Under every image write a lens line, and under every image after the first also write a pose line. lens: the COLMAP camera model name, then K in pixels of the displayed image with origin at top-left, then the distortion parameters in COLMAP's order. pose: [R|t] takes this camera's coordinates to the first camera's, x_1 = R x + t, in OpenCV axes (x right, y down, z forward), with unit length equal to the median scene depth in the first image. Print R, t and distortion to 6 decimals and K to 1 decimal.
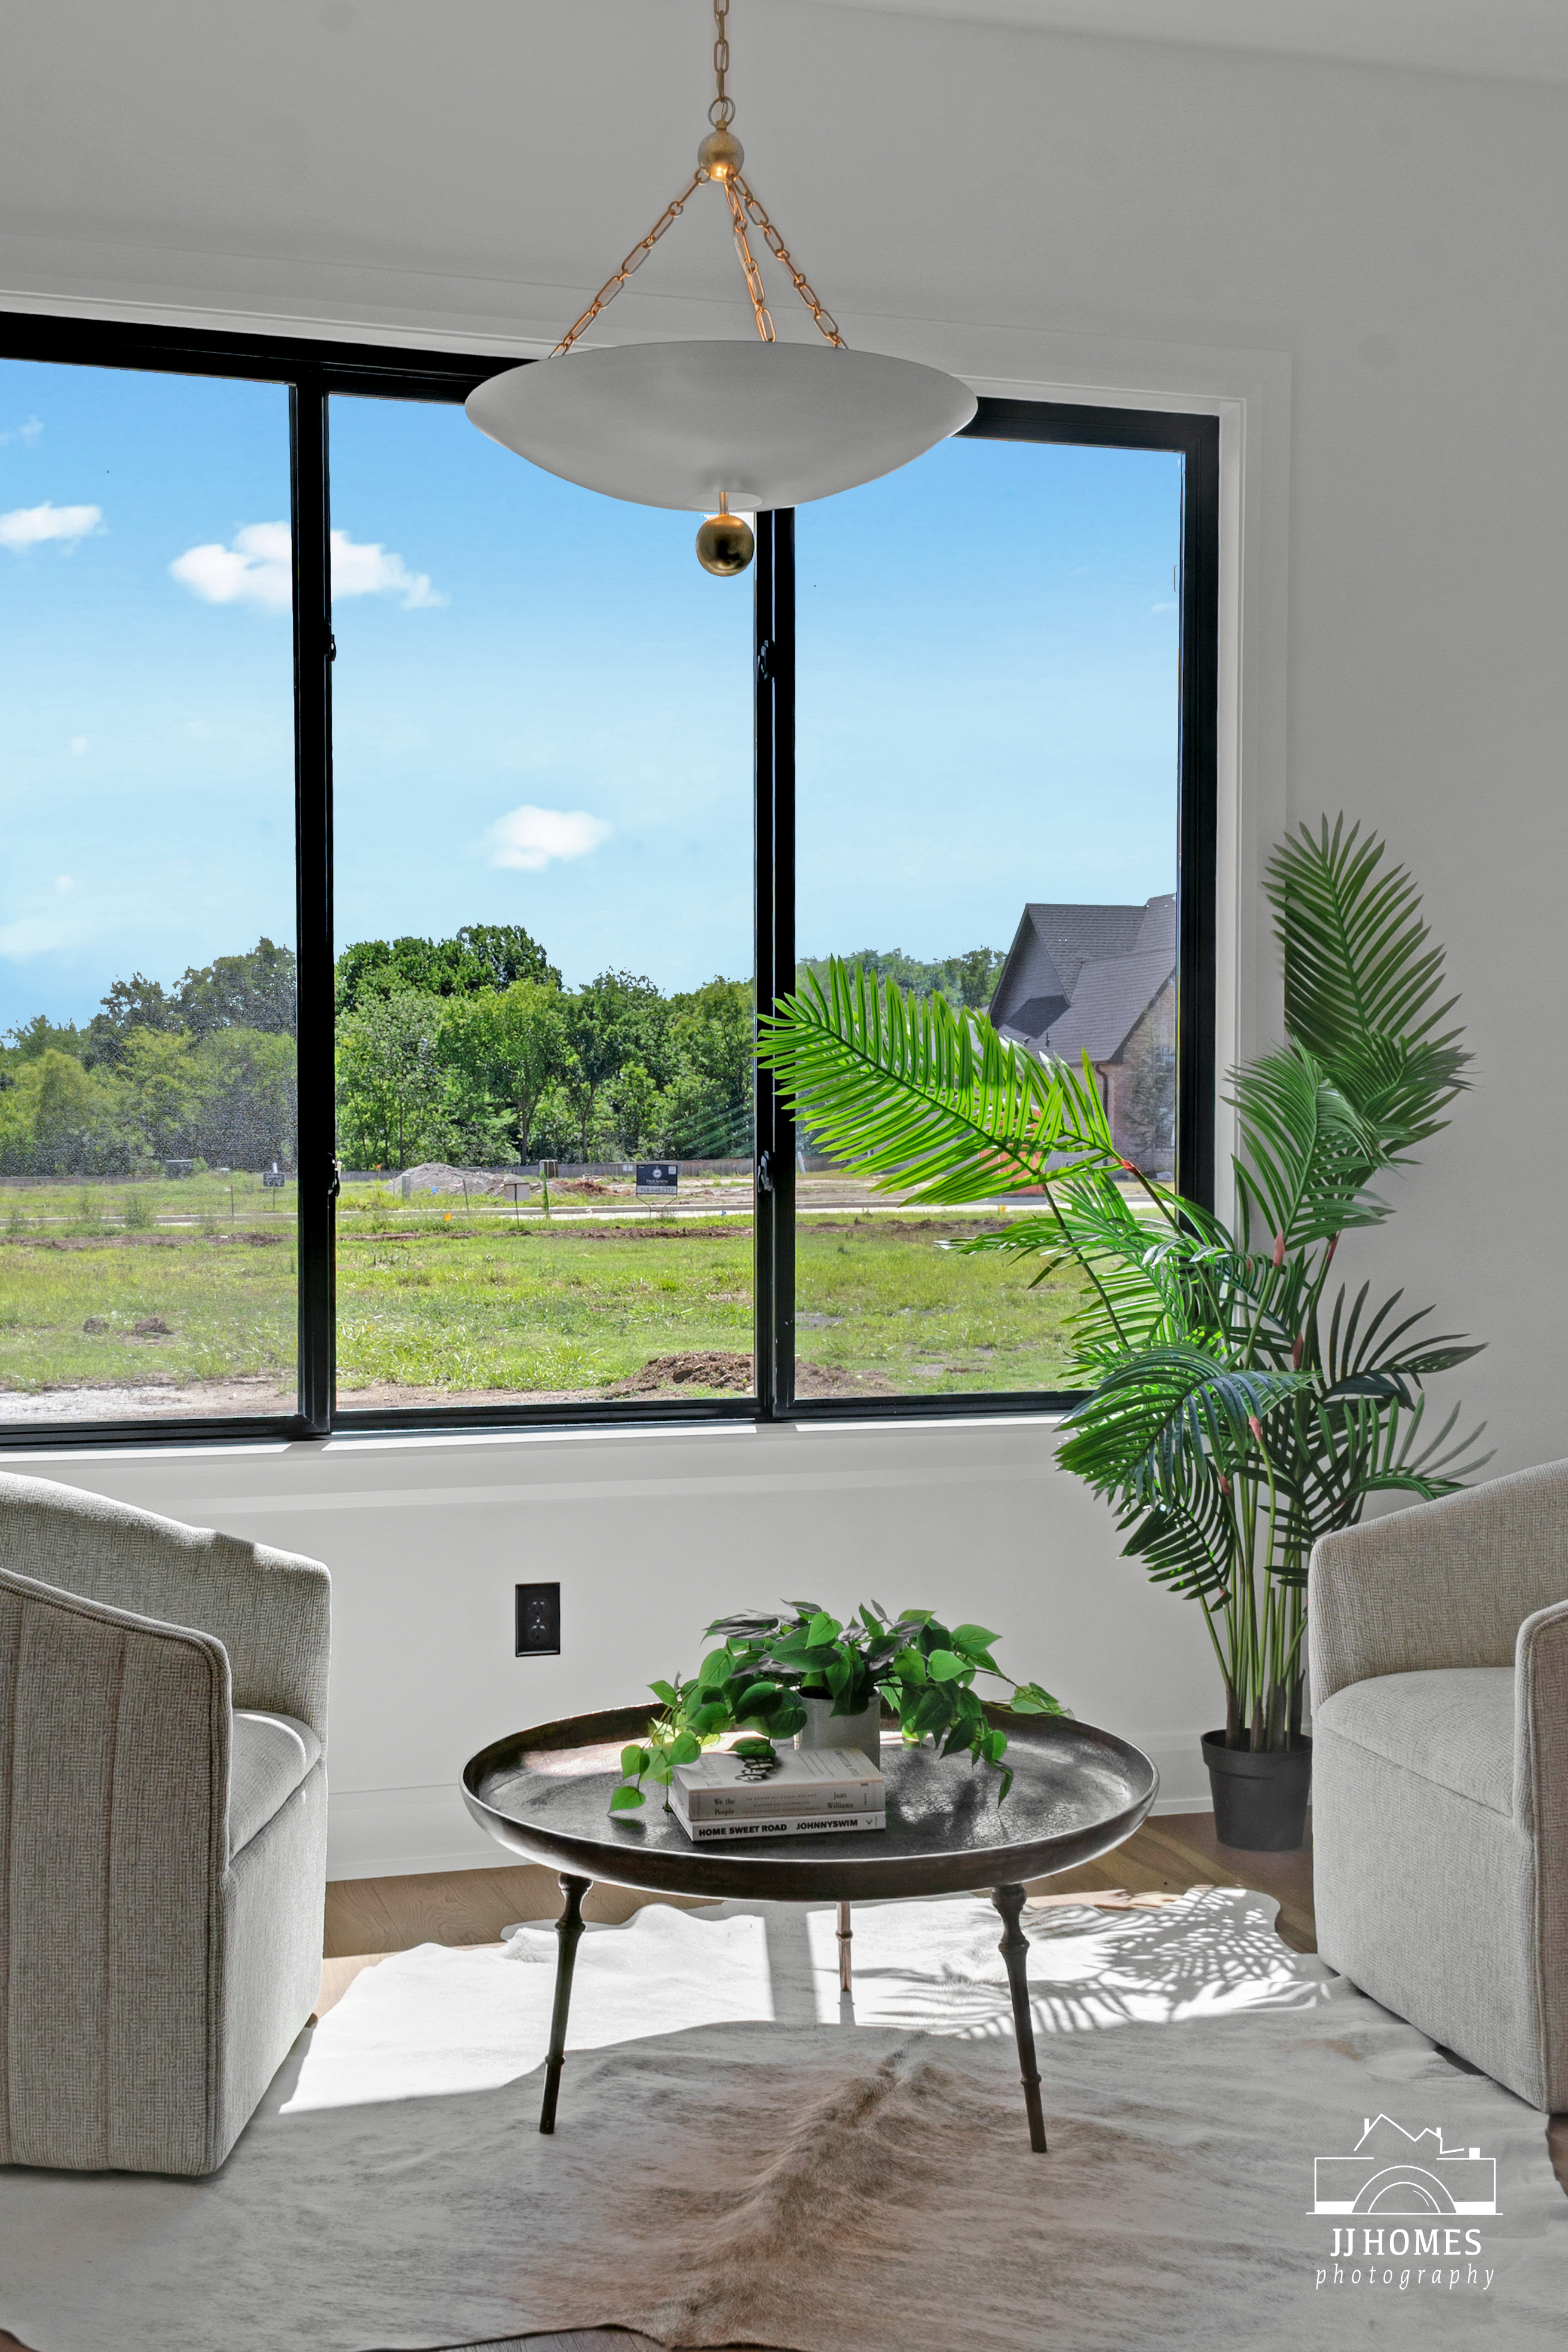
lens RADIAL K [[2686.5, 0, 784.0], [0, 2686.5, 1176.0], [0, 0, 1]] dist [0.094259, -0.007602]
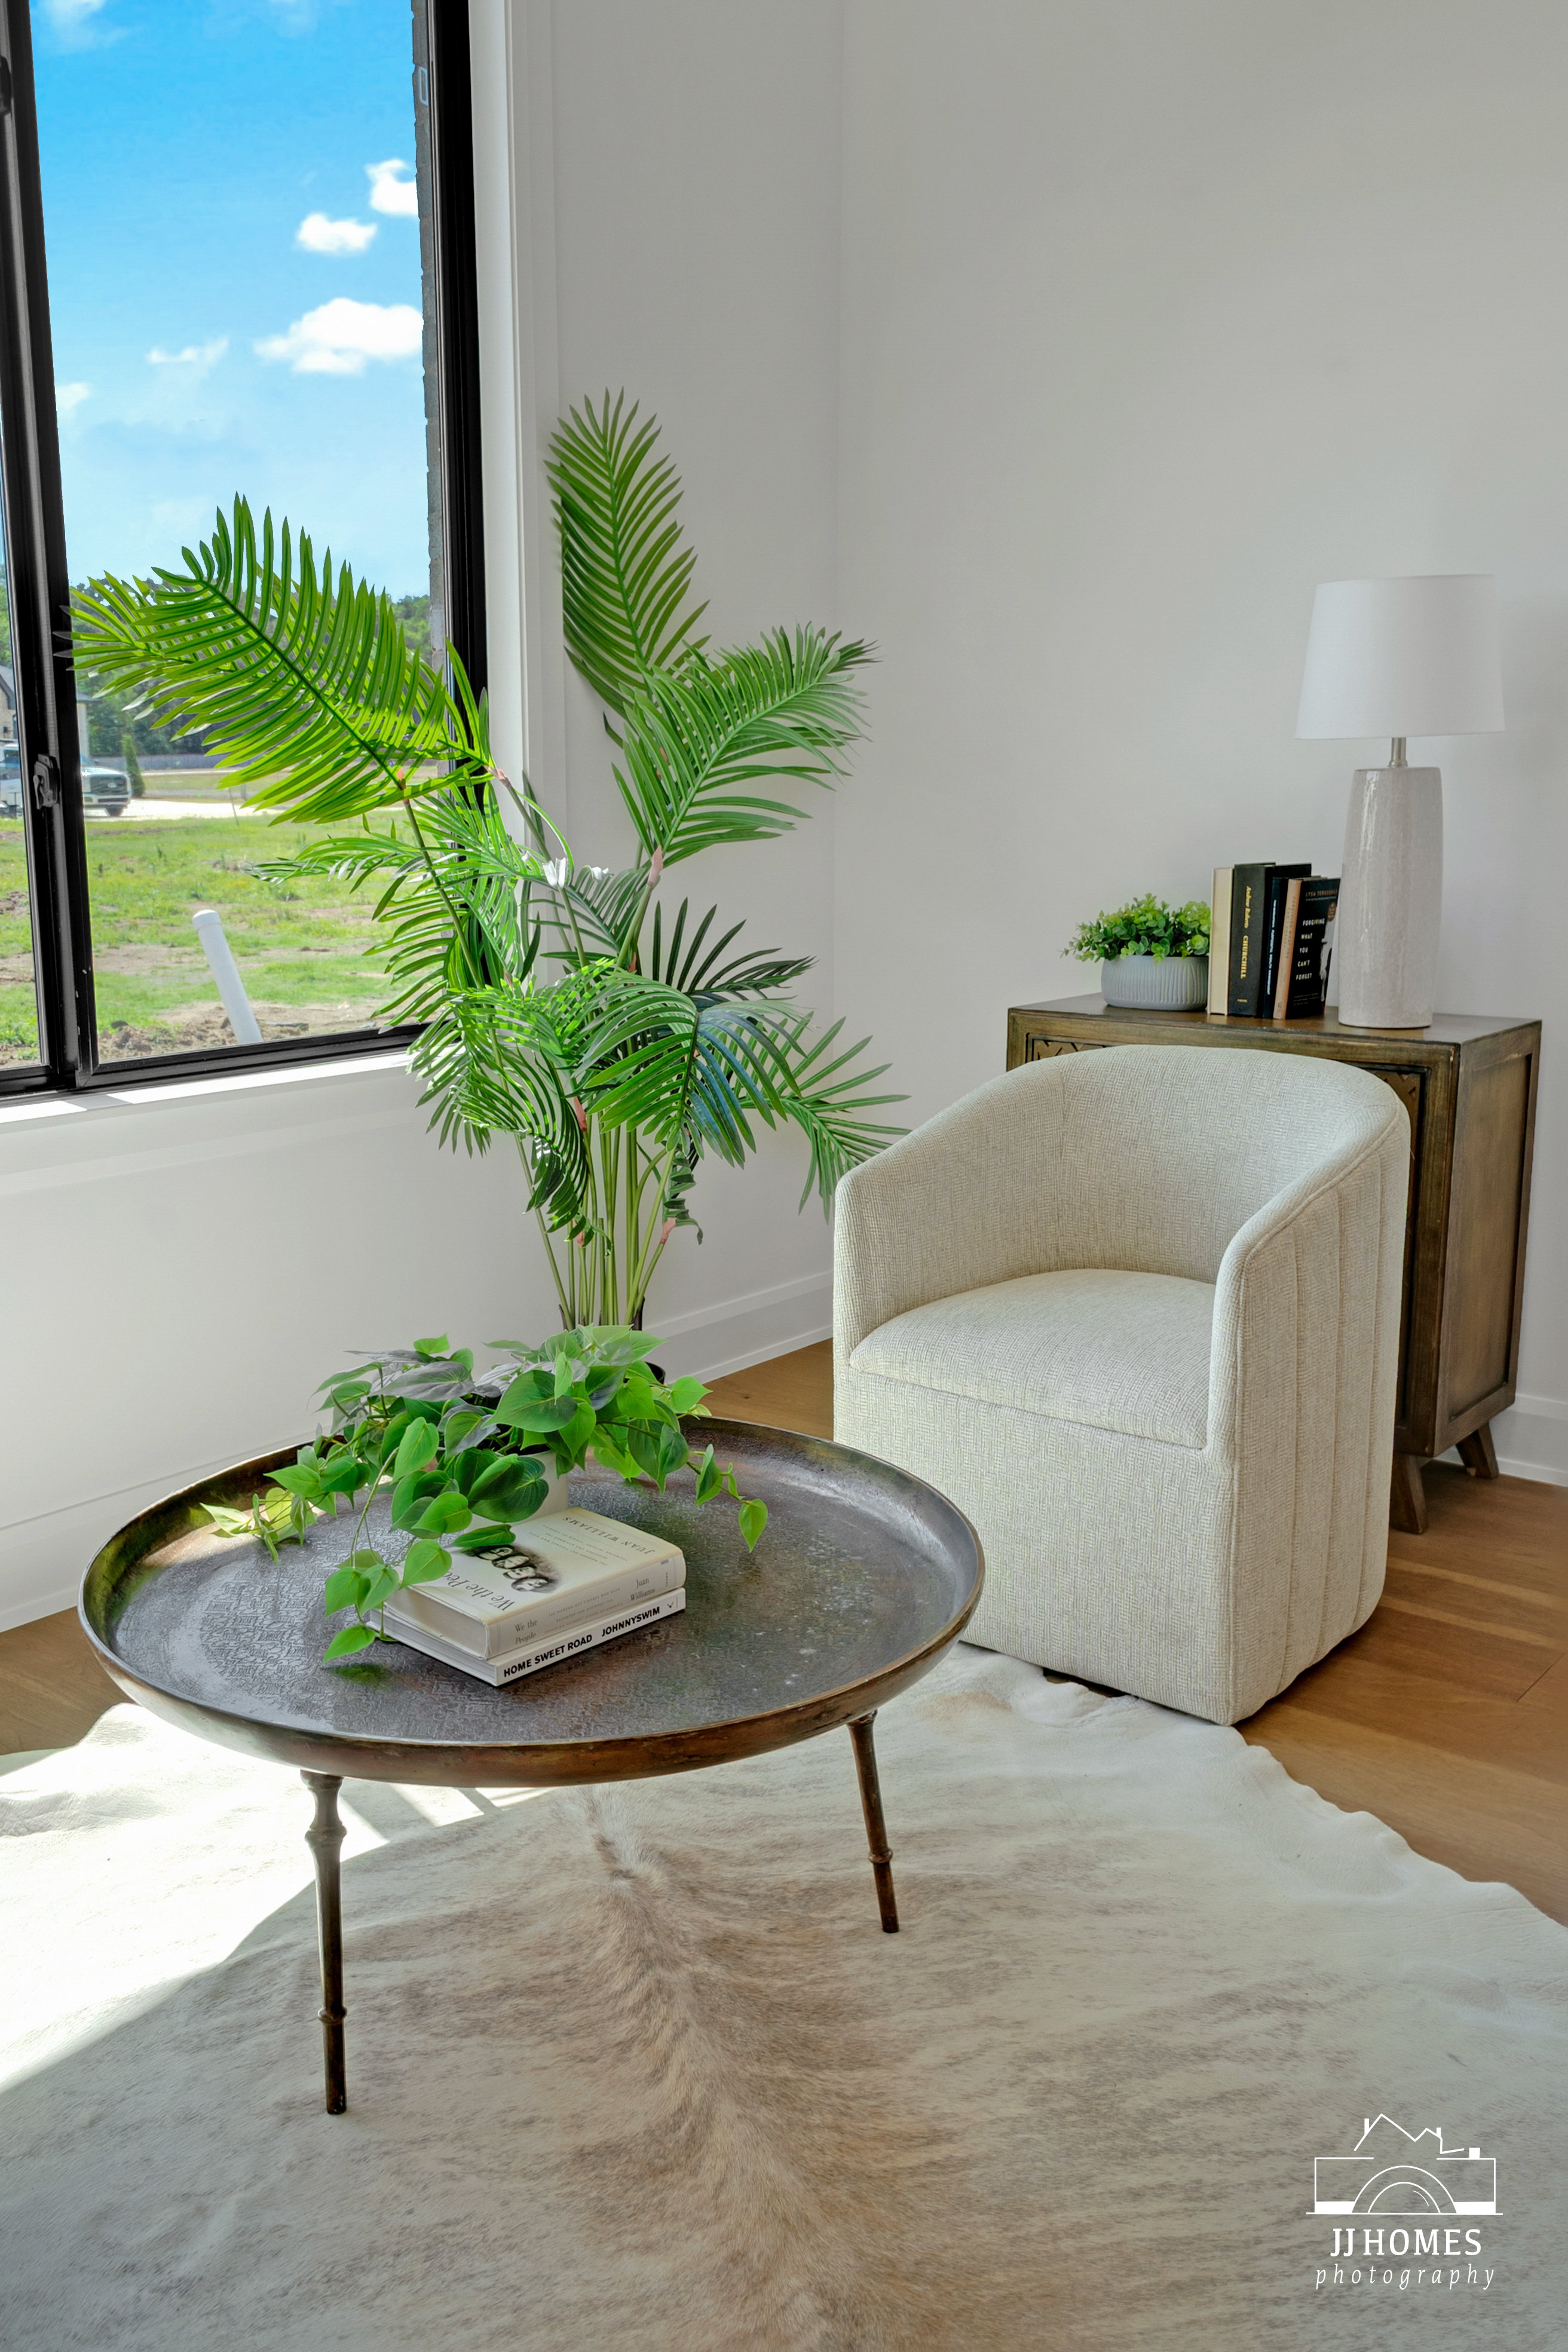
lens RADIAL K [[2135.2, 0, 784.0], [0, 2135.2, 1176.0], [0, 0, 1]] dist [0.054171, 0.003172]
pose [[0.820040, -0.105344, 0.562528, -0.207809], [0.006549, 0.984576, 0.174834, 0.003115], [-0.572269, -0.139687, 0.808081, 0.358540]]
